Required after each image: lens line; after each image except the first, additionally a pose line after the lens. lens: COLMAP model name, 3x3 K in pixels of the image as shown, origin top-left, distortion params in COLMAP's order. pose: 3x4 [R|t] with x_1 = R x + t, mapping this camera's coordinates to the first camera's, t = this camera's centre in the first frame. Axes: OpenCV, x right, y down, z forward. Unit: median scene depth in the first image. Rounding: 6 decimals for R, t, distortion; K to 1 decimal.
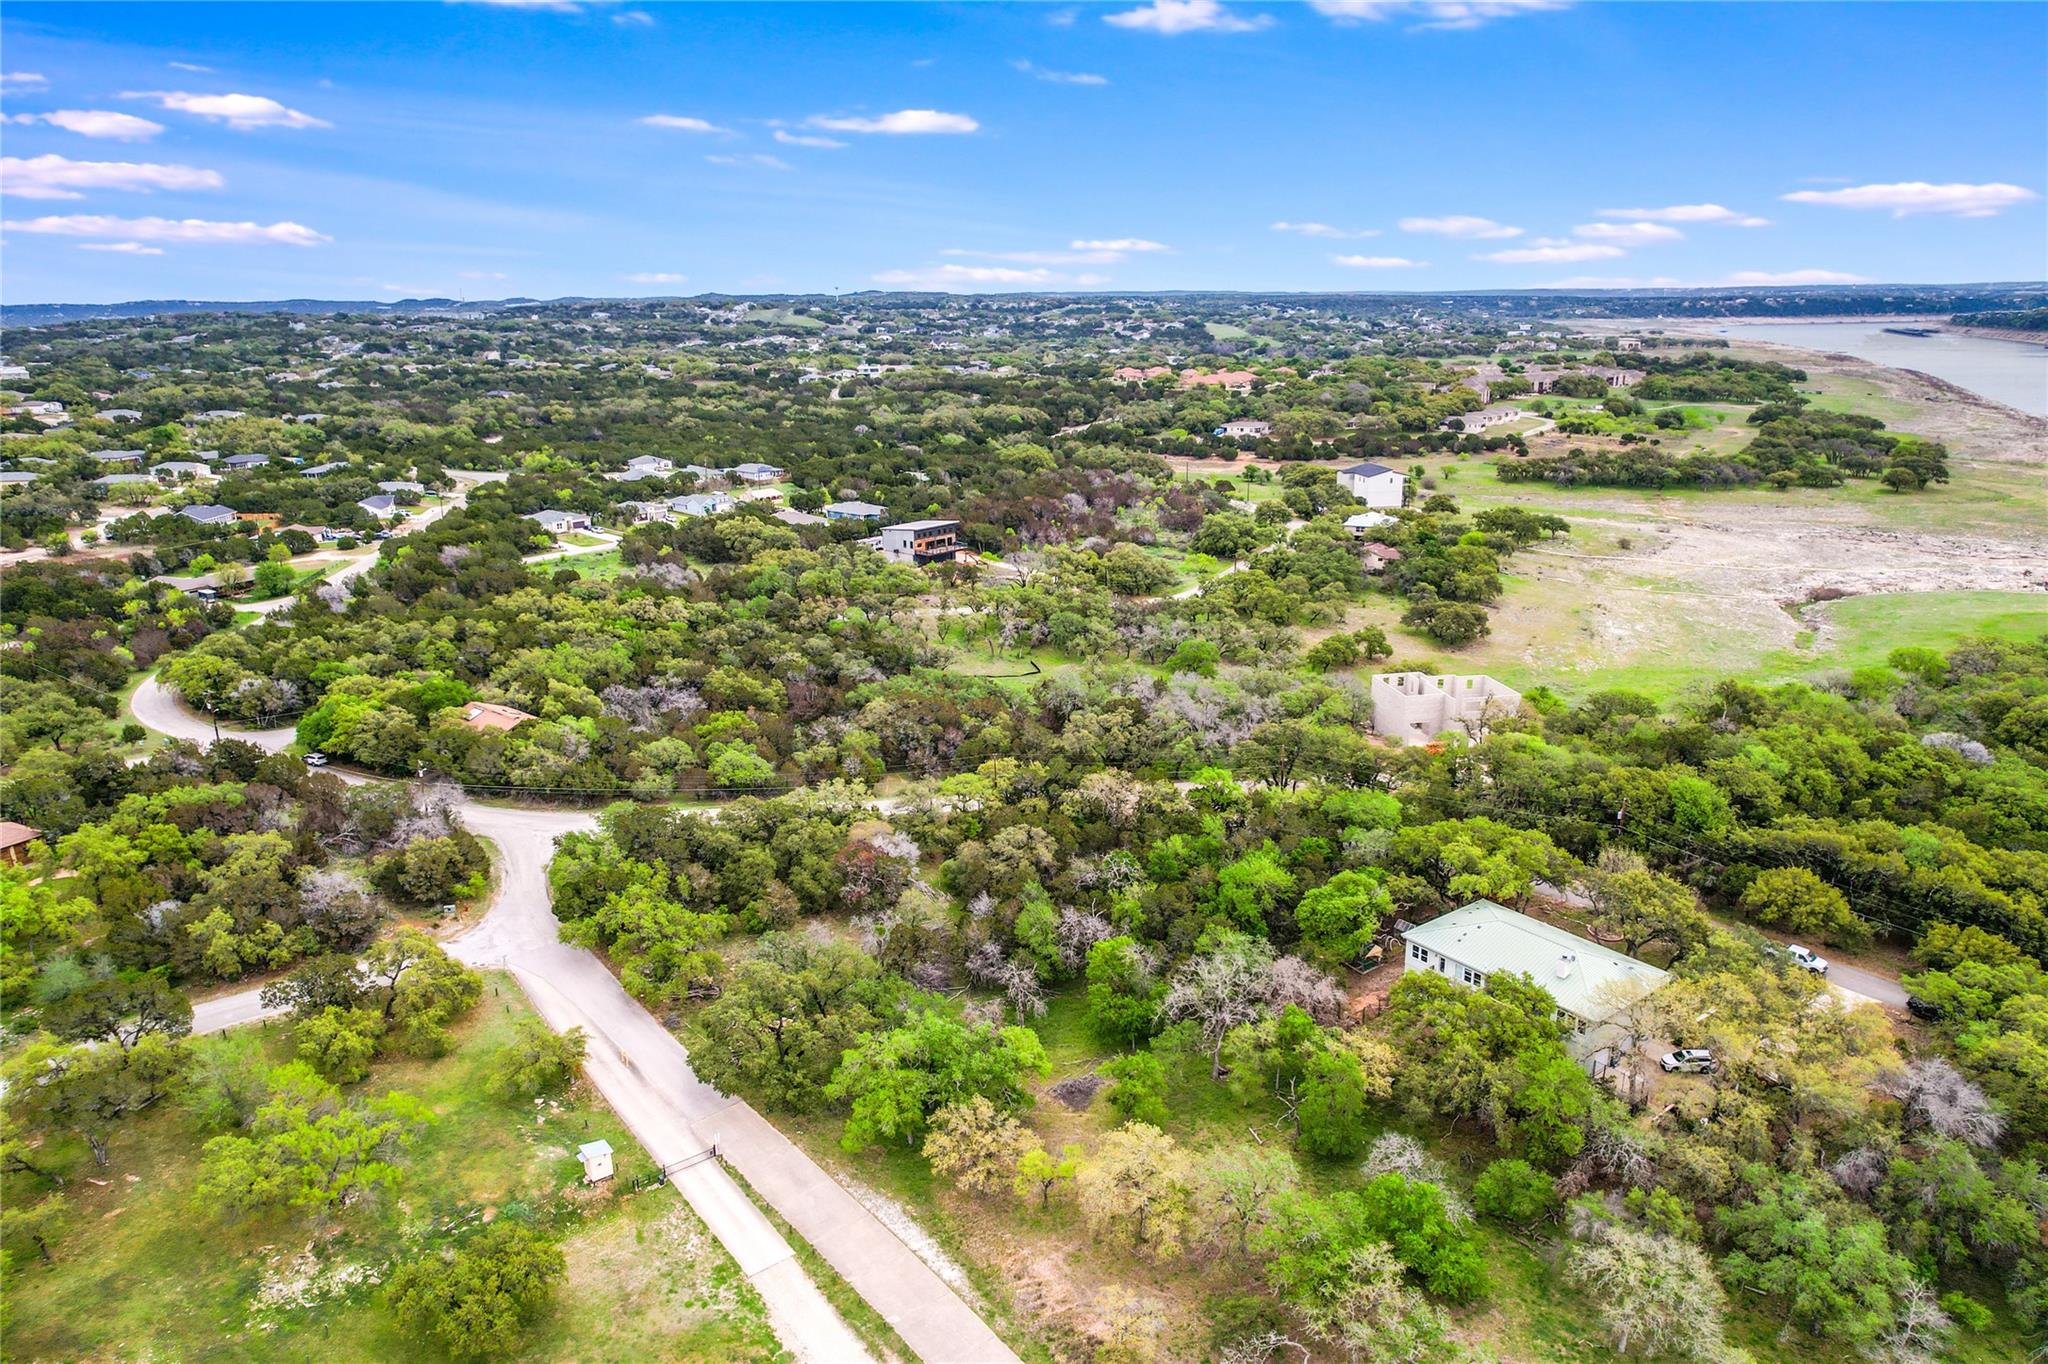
lens RADIAL K [[1368.7, 0, 1015.1], [0, 1368.7, 684.3], [0, 0, 1]] dist [-0.089485, 0.084665]
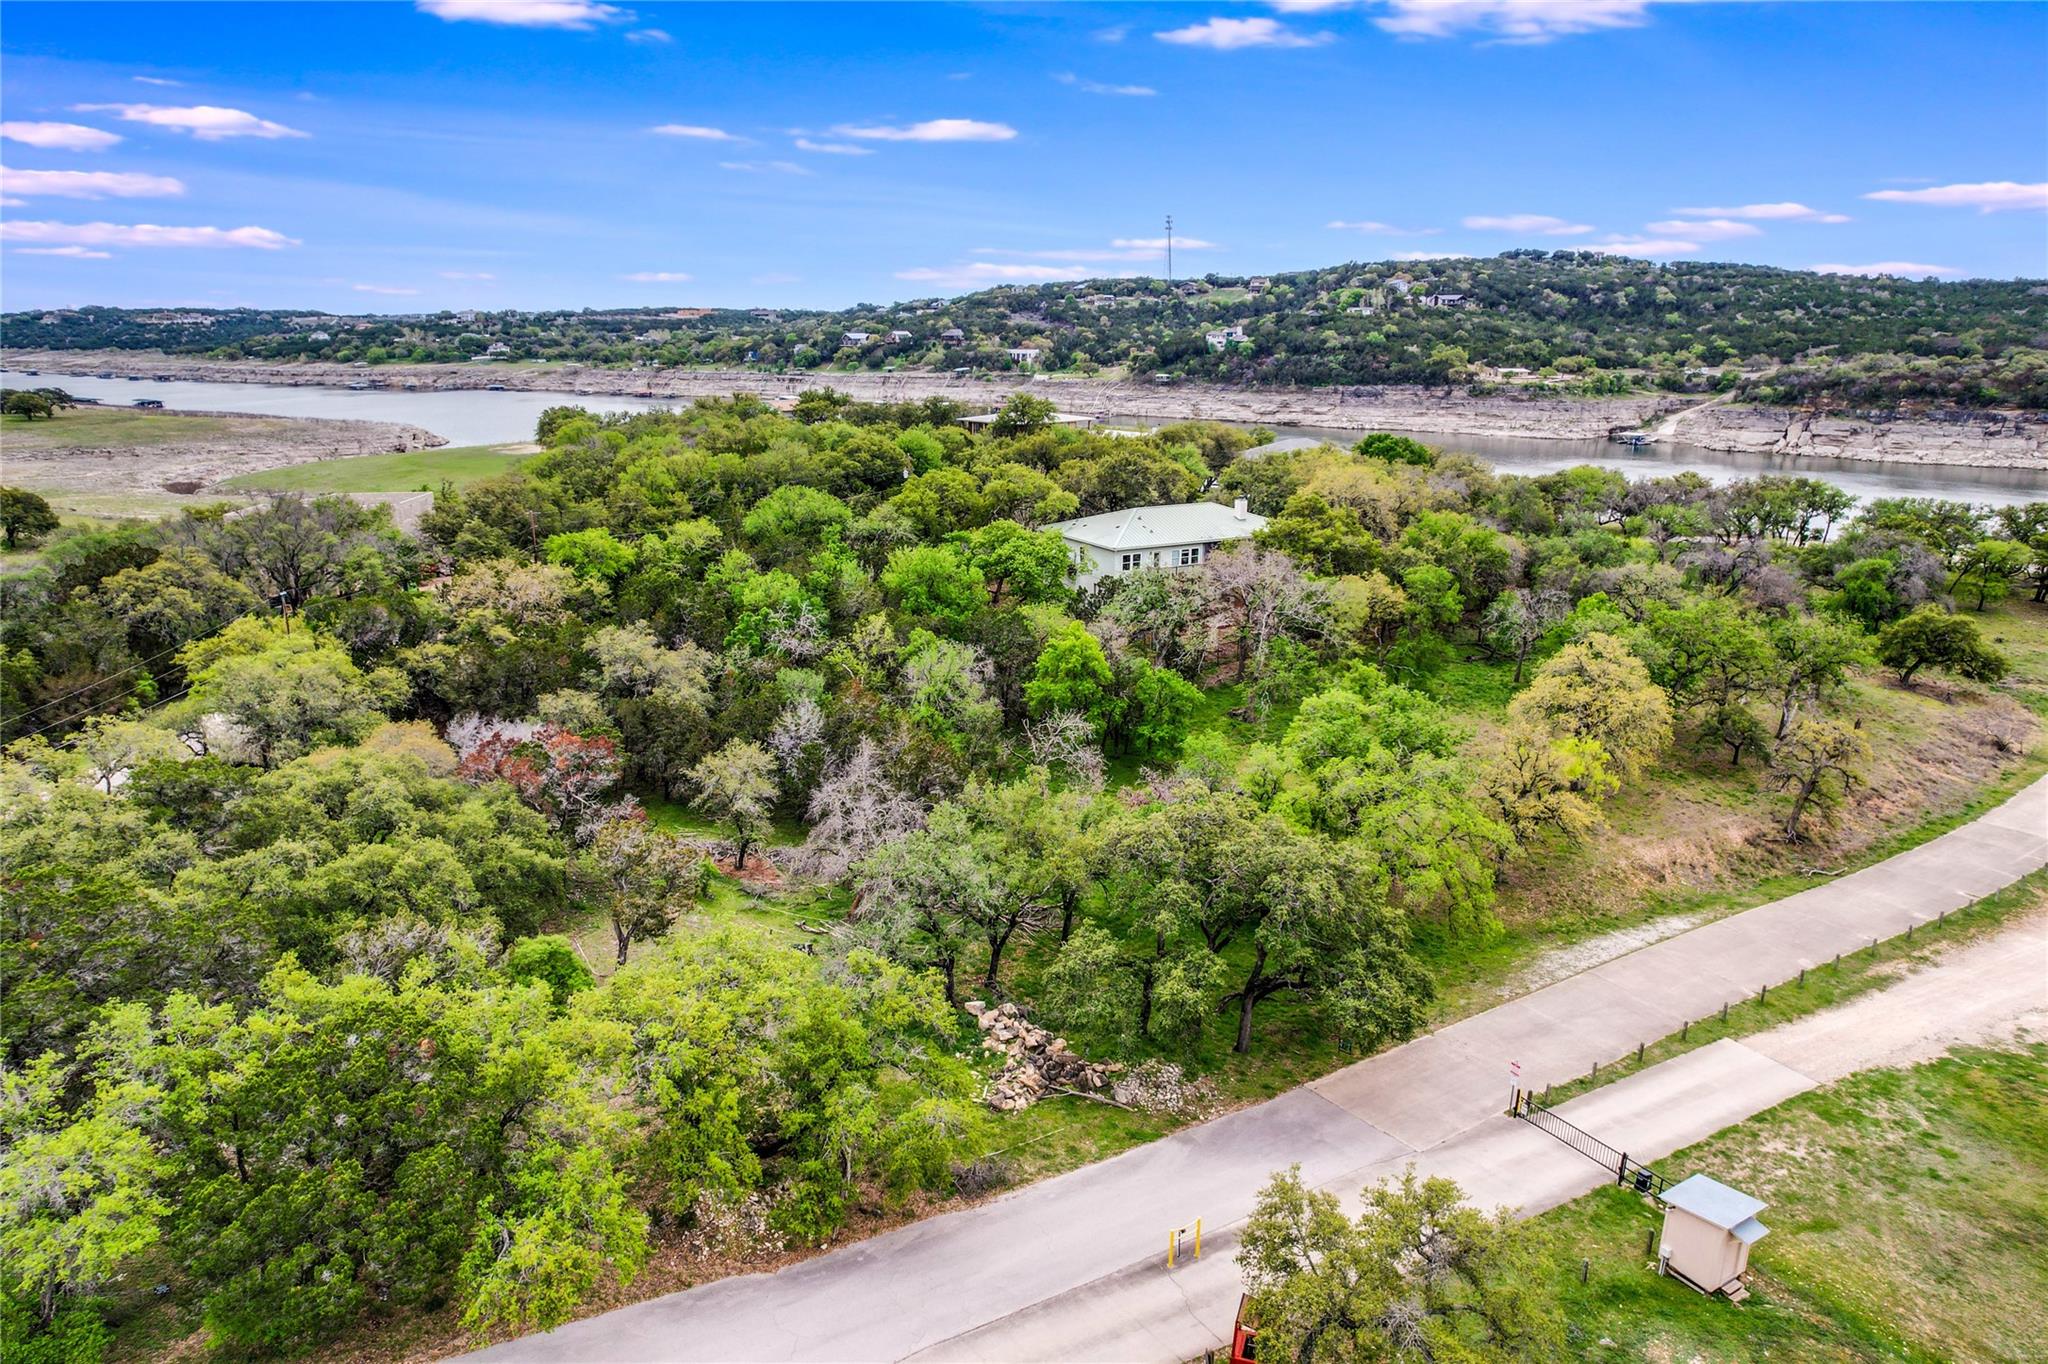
lens RADIAL K [[1319.0, 0, 1028.5], [0, 1319.0, 684.4], [0, 0, 1]] dist [-0.081035, 0.078670]
pose [[0.108122, -0.247572, 0.962818, -0.181662], [0.269700, 0.939479, 0.211285, 0.024603], [-0.956855, 0.236827, 0.168348, 0.309740]]
